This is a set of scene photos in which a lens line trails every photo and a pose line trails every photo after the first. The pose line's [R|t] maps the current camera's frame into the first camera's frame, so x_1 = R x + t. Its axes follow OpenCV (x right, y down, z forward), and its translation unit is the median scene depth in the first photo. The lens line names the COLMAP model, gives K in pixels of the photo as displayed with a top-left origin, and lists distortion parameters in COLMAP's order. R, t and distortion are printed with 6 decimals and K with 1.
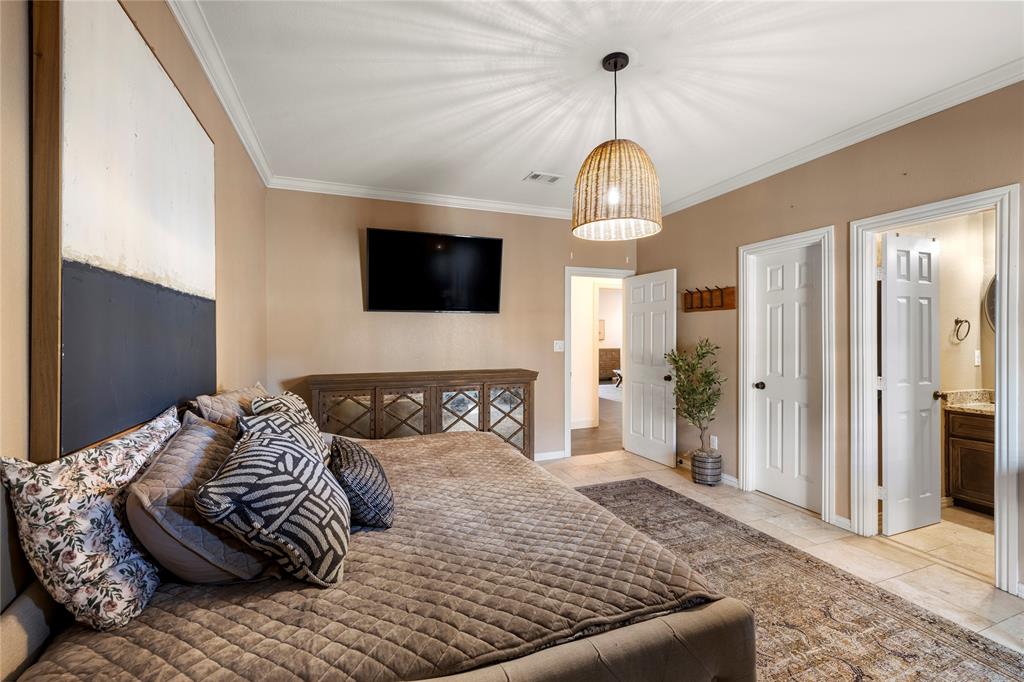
lens RADIAL K [[434.1, 0, 511.9], [0, 434.1, 339.2], [0, 0, 1]] dist [0.002011, -0.000843]
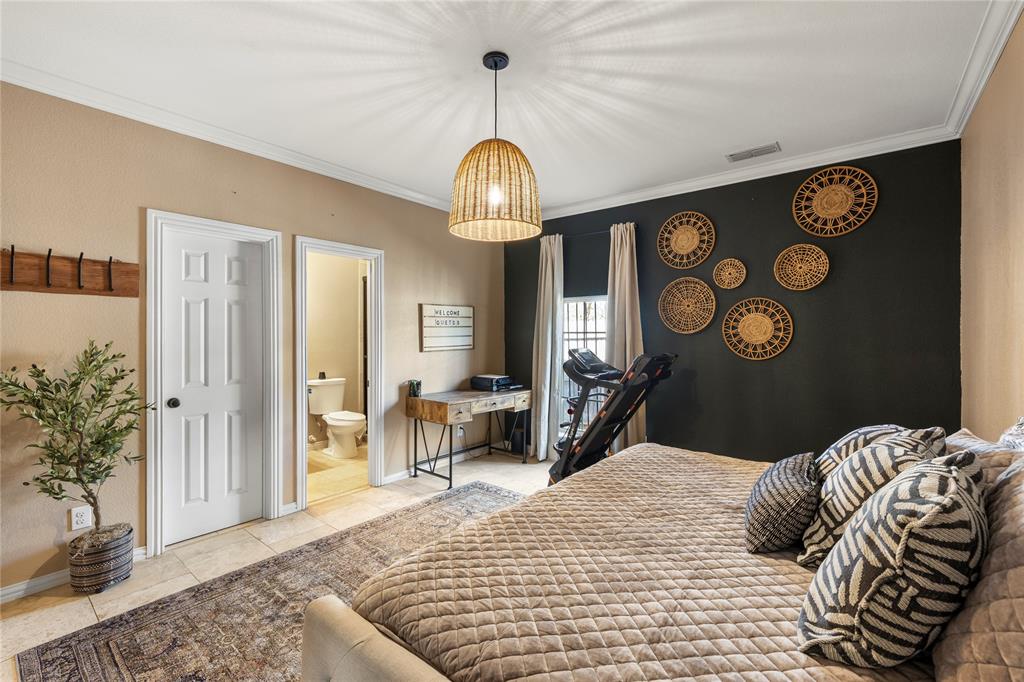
lens RADIAL K [[434.1, 0, 512.5], [0, 434.1, 335.8], [0, 0, 1]] dist [0.002011, -0.000843]
pose [[-0.500935, 0.002226, 0.865482, -0.430912], [0.007078, 0.999974, 0.001524, -0.007229], [-0.865456, 0.006889, -0.500938, 0.990501]]
